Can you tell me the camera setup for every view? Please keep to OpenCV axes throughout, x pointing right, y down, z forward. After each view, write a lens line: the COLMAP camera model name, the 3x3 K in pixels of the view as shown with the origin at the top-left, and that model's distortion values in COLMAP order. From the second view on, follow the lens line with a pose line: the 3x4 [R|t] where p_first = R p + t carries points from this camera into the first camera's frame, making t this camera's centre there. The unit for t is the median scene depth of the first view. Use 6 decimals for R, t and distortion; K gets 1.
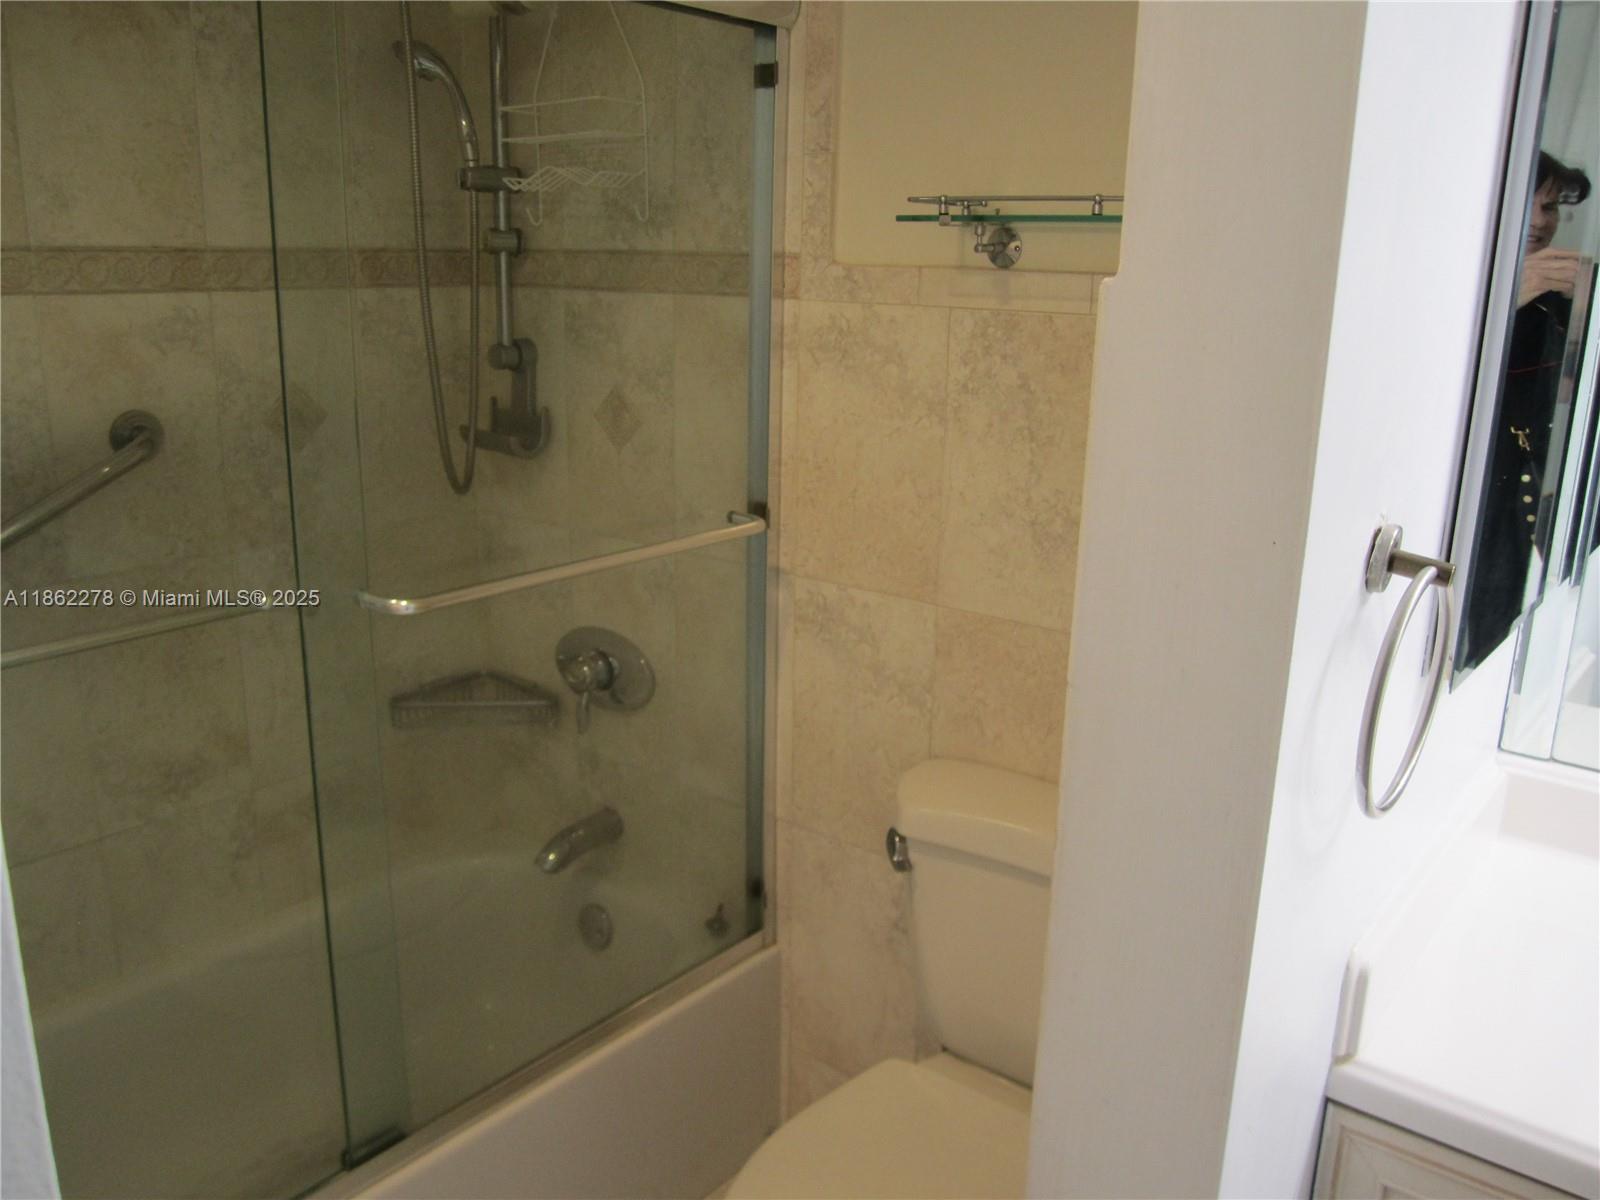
lens RADIAL K [[1310.6, 0, 801.2], [0, 1310.6, 584.6], [0, 0, 1]] dist [-0.050015, 0.016134]
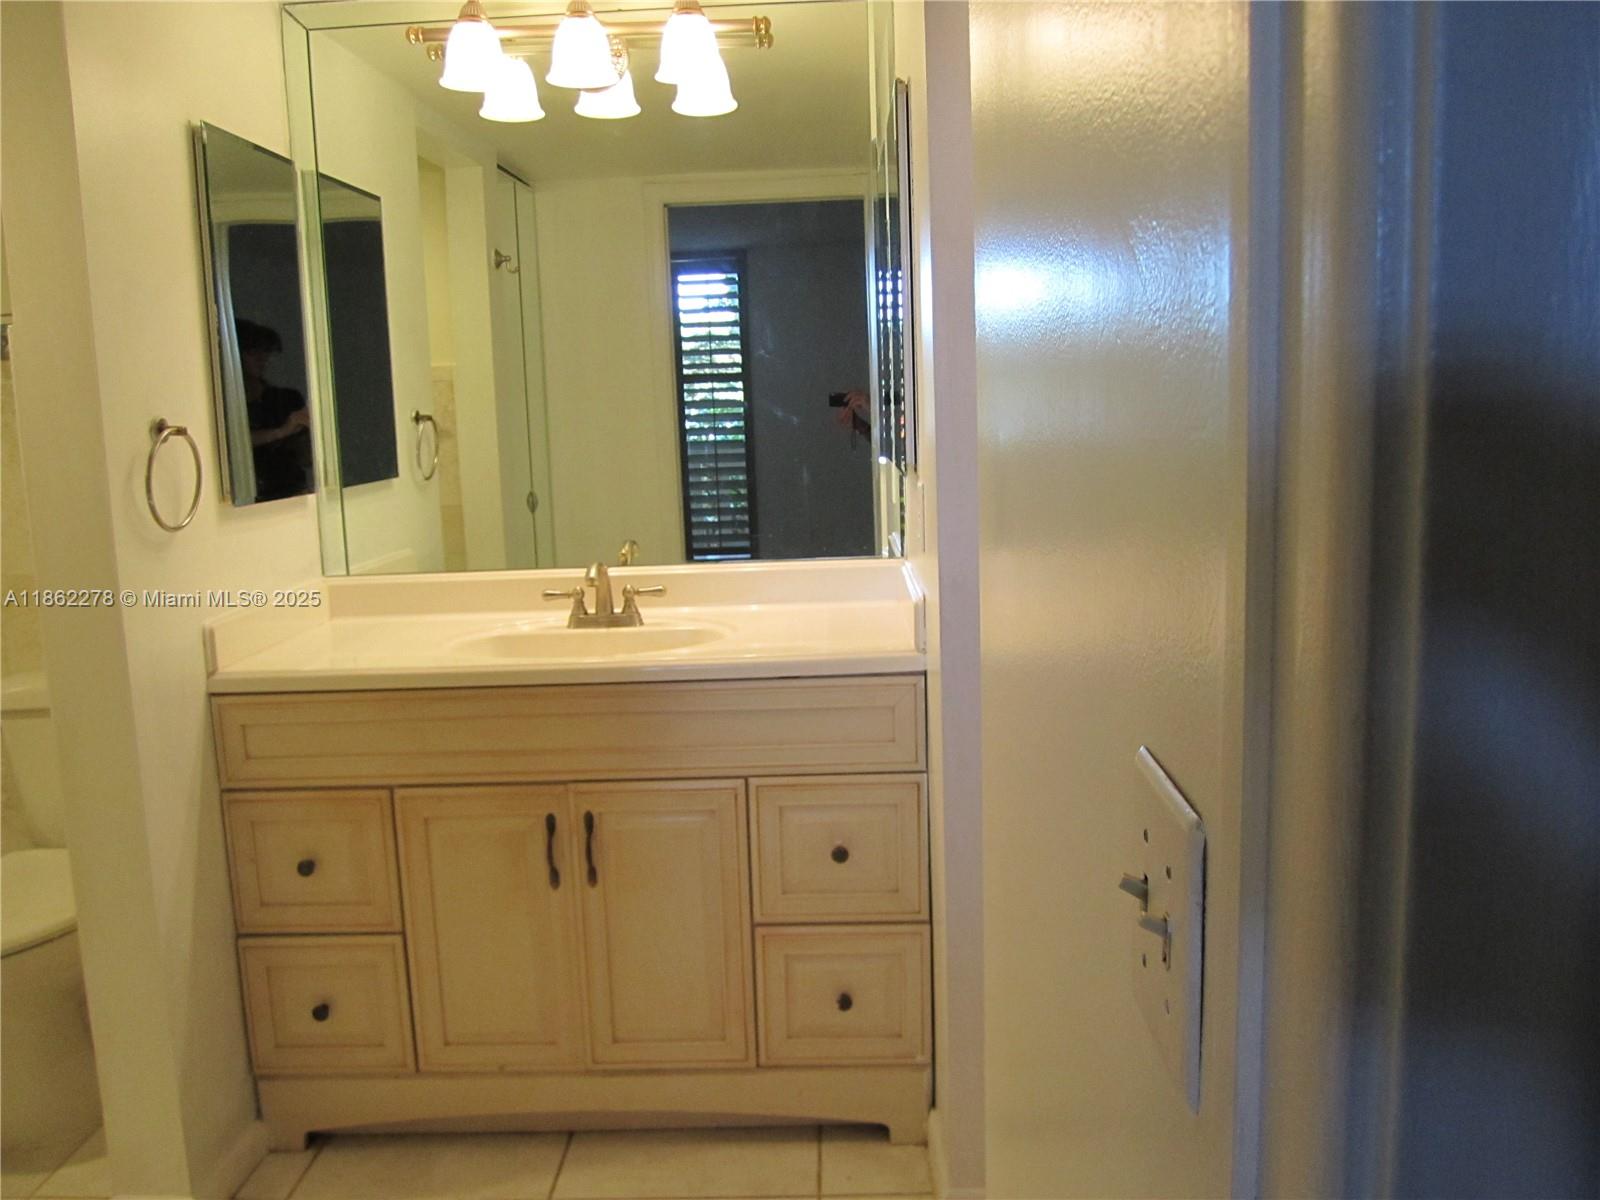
lens RADIAL K [[1310.6, 0, 801.2], [0, 1310.6, 584.6], [0, 0, 1]] dist [-0.050015, 0.016134]
pose [[0.794794, -0.130457, 0.592691, -0.073983], [0.203180, 0.977463, -0.057314, 0.559971], [-0.571856, 0.165976, 0.803388, -1.395680]]
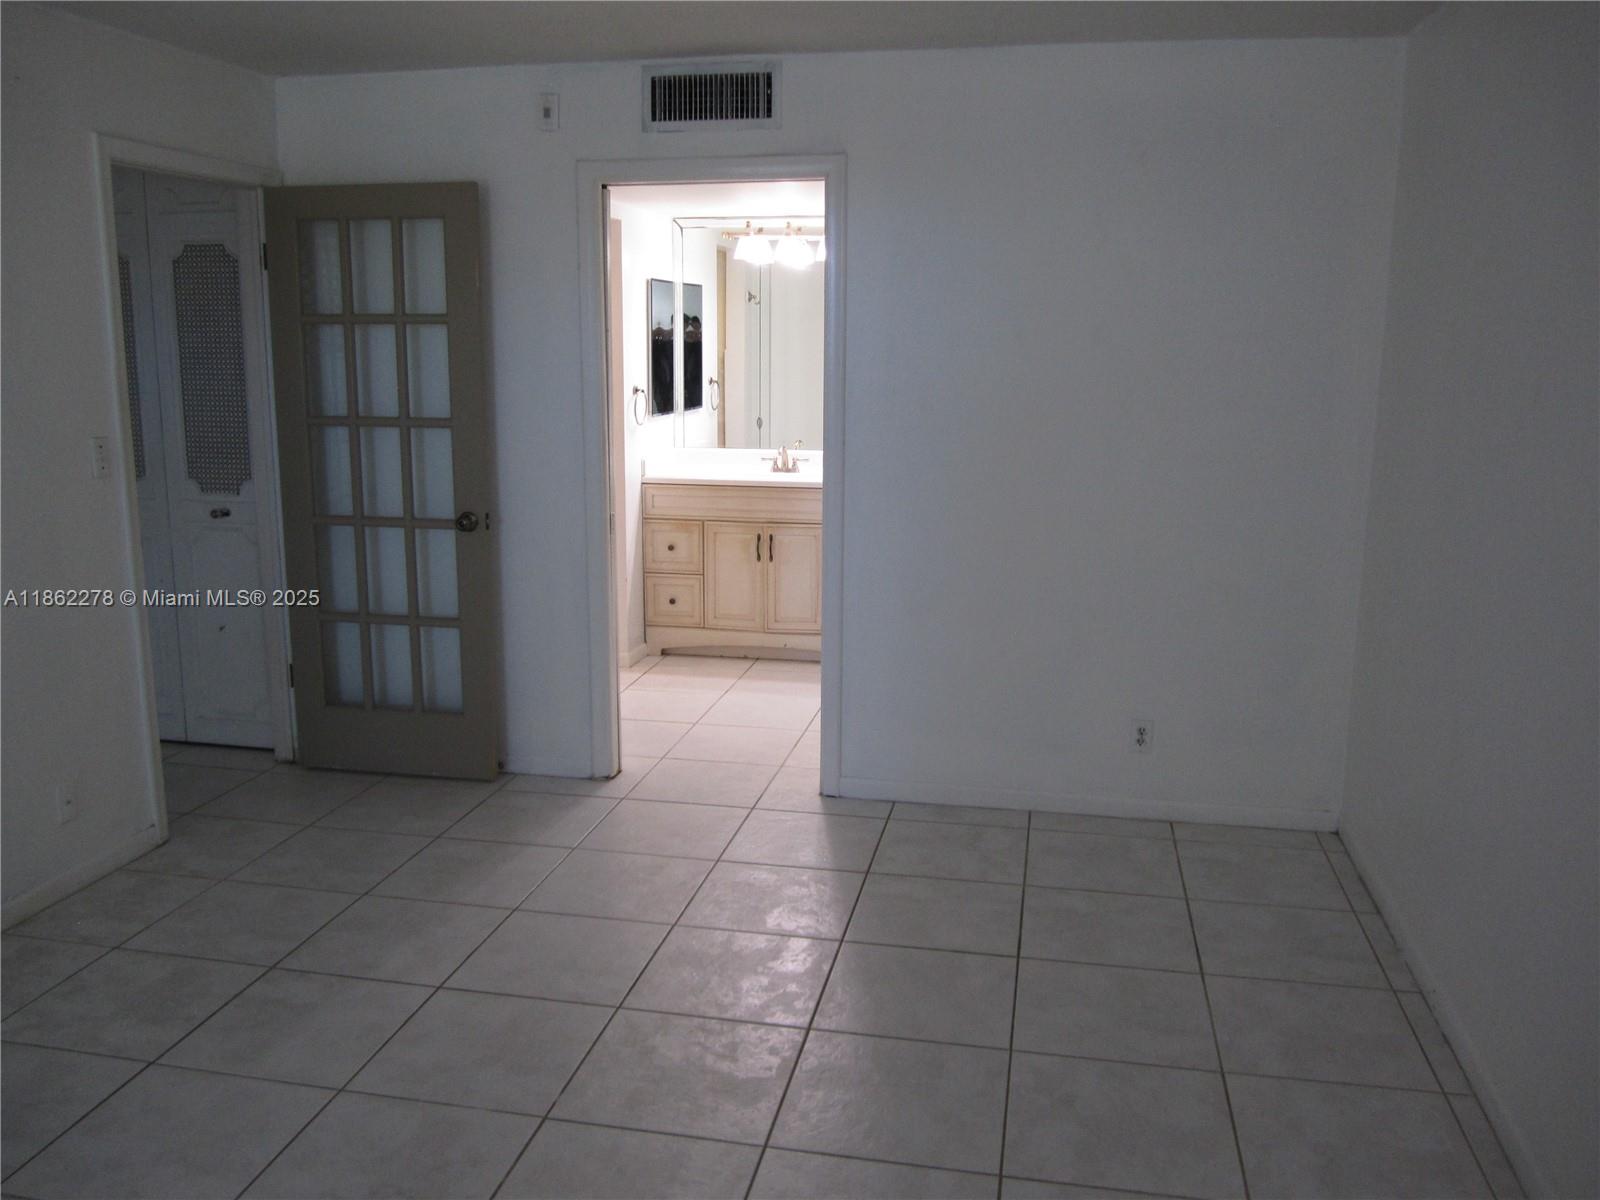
lens RADIAL K [[1310.6, 0, 801.2], [0, 1310.6, 584.6], [0, 0, 1]] dist [-0.050015, 0.016134]
pose [[0.887903, -0.104606, 0.447979, -1.803446], [0.122867, 0.992353, -0.011803, 1.067746], [-0.443319, 0.065521, 0.893966, -4.991087]]
